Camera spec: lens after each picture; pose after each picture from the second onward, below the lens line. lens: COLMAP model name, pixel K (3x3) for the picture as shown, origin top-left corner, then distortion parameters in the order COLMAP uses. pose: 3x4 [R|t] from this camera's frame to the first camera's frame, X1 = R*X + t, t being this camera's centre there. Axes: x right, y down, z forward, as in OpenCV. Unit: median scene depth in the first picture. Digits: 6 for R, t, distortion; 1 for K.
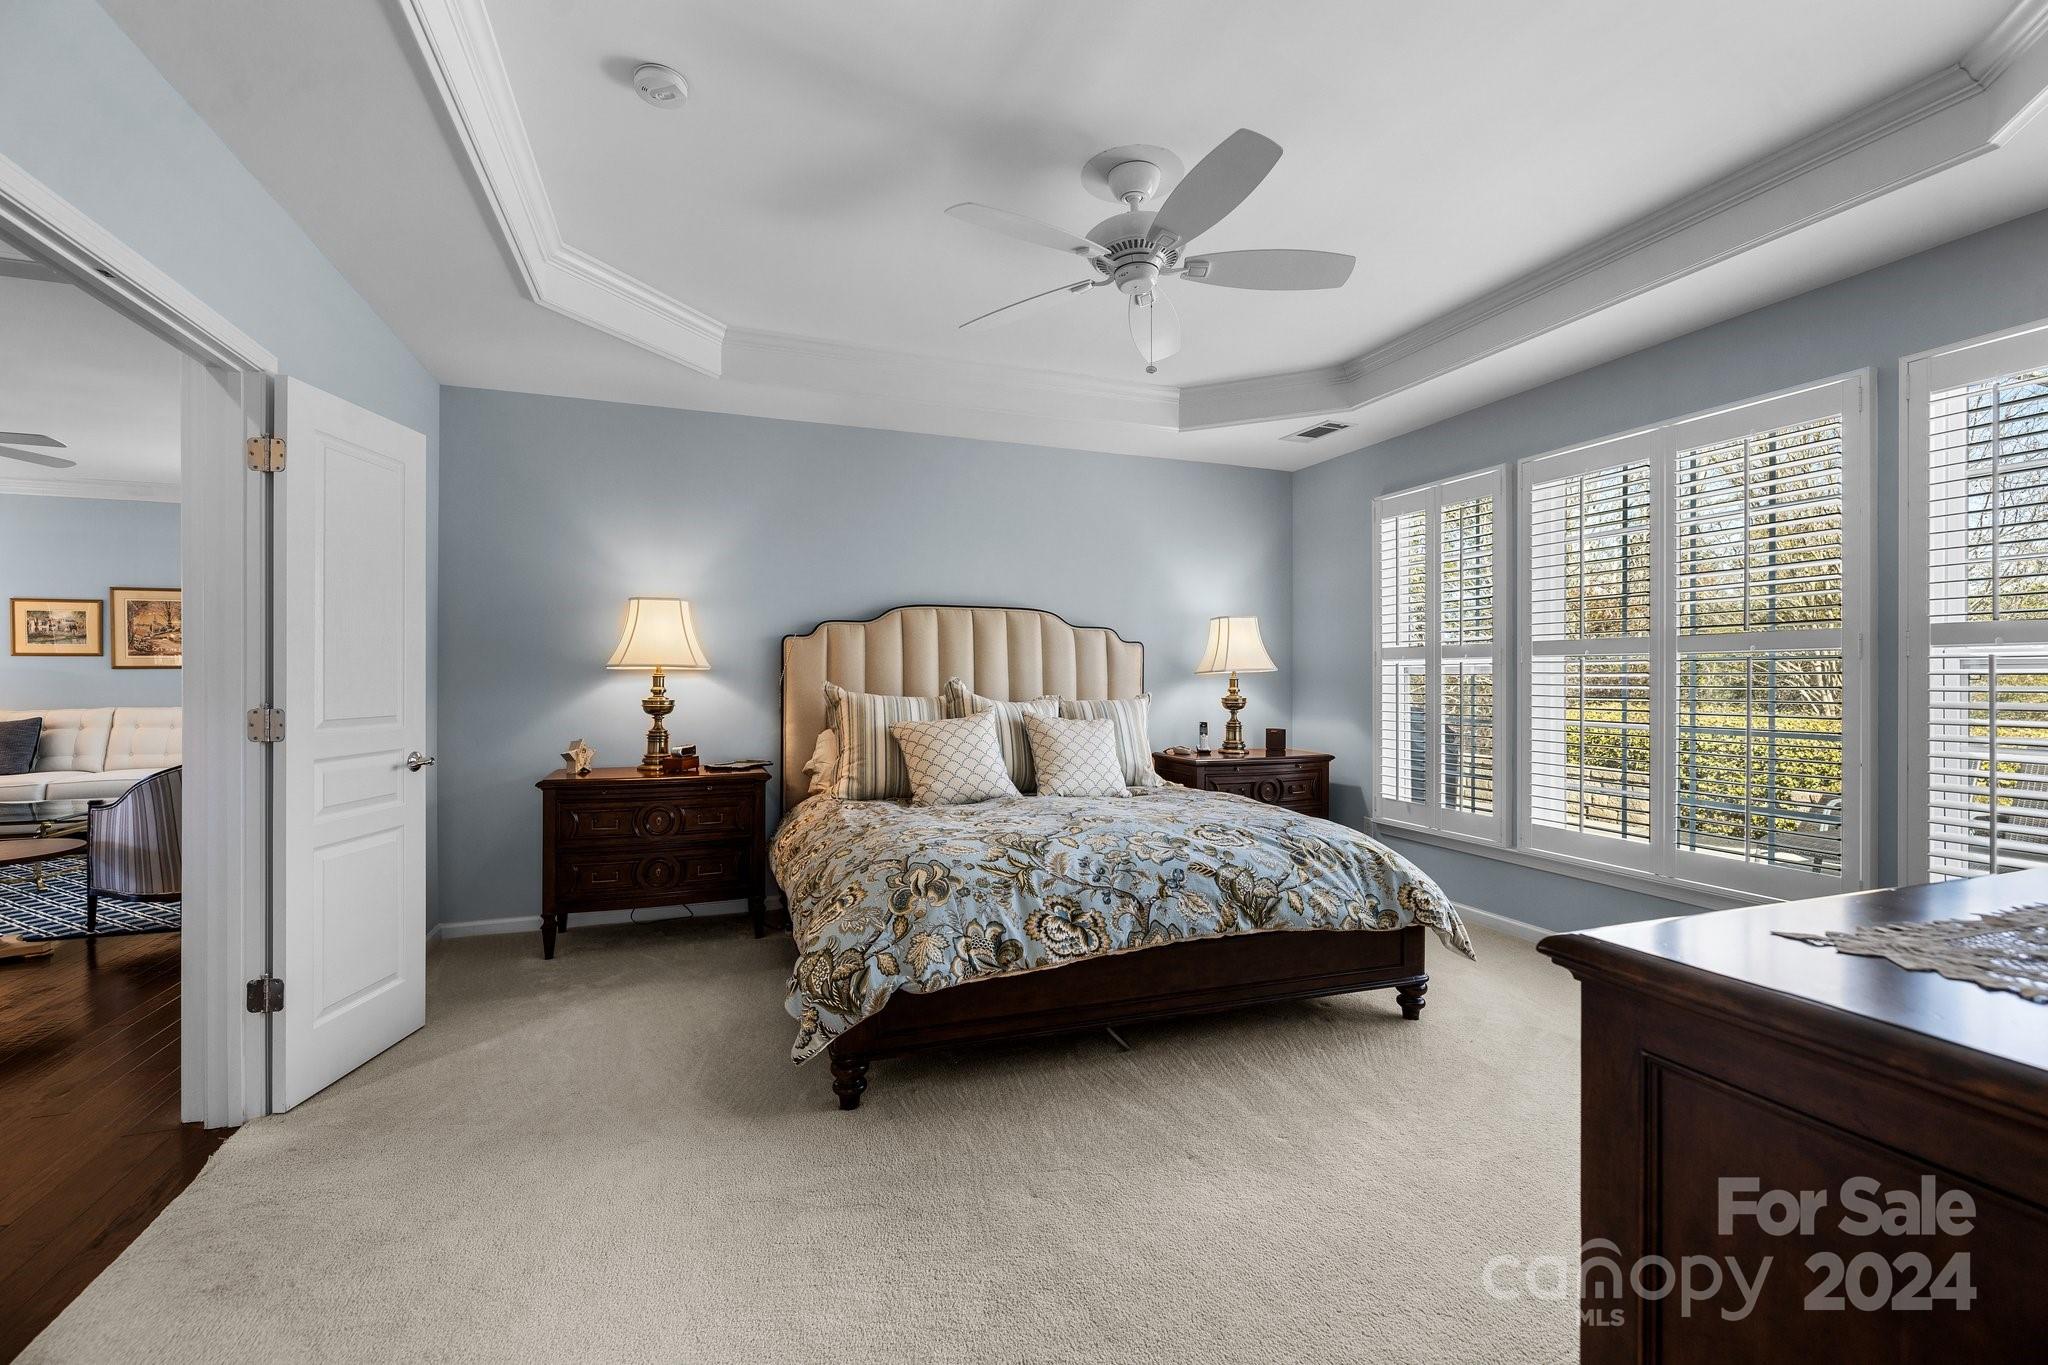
lens RADIAL K [[847.0, 0, 1016.7], [0, 847.0, 681.7], [0, 0, 1]] dist [-0.004697, -0.001308]
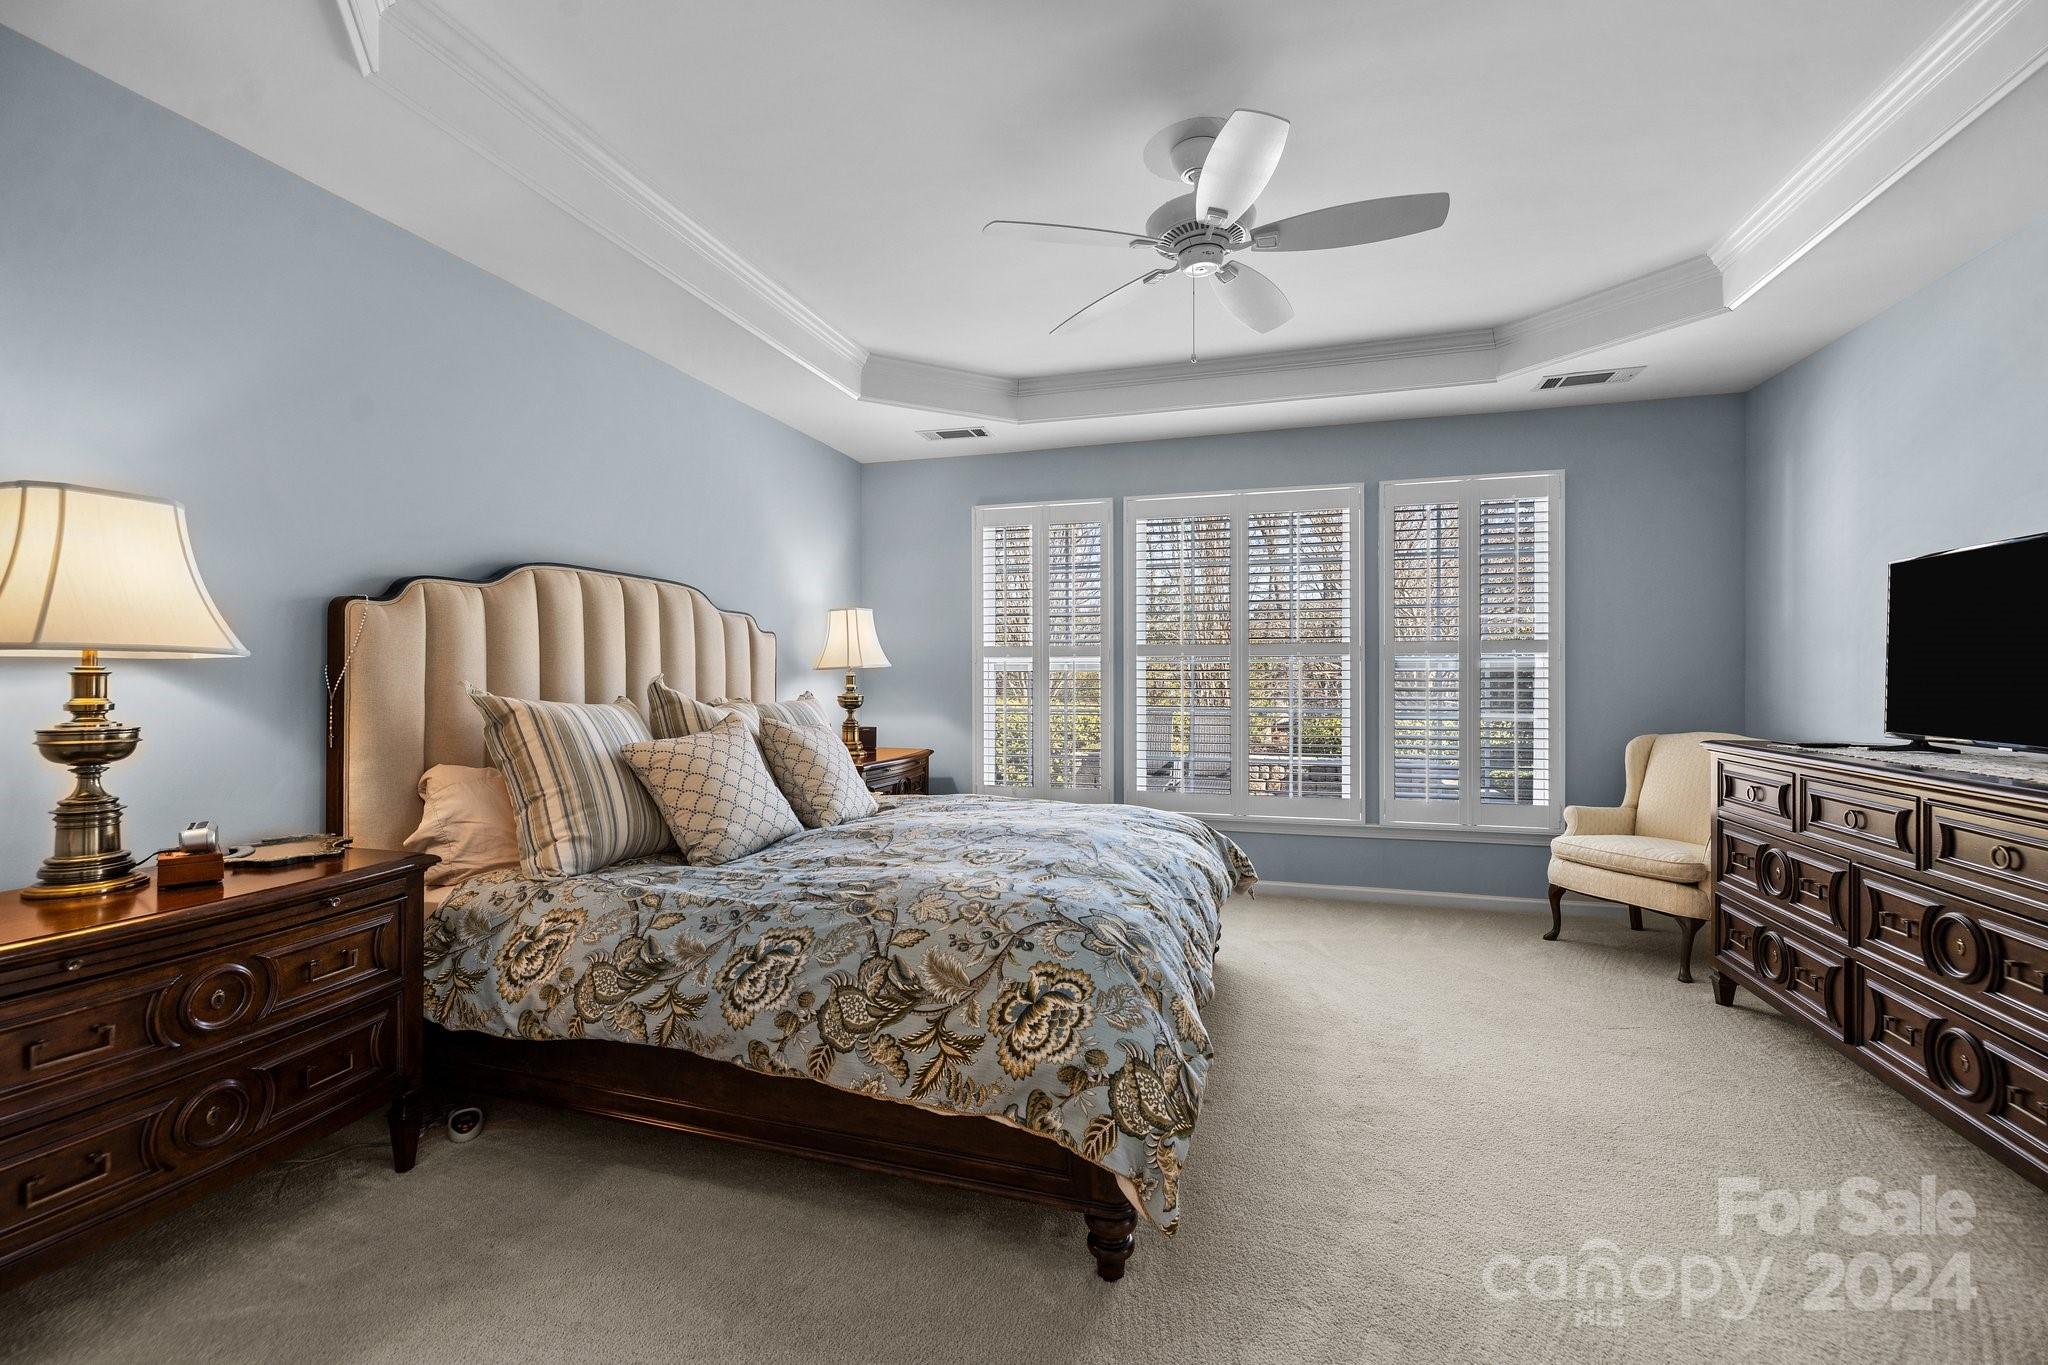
lens RADIAL K [[847.0, 0, 1023.2], [0, 847.0, 683.9], [0, 0, 1]] dist [-0.004697, -0.001308]
pose [[0.605172, -0.010307, 0.796028, -0.475654], [0.005838, 0.999947, 0.008509, -0.001751], [-0.796074, -0.000502, 0.605199, 0.366852]]
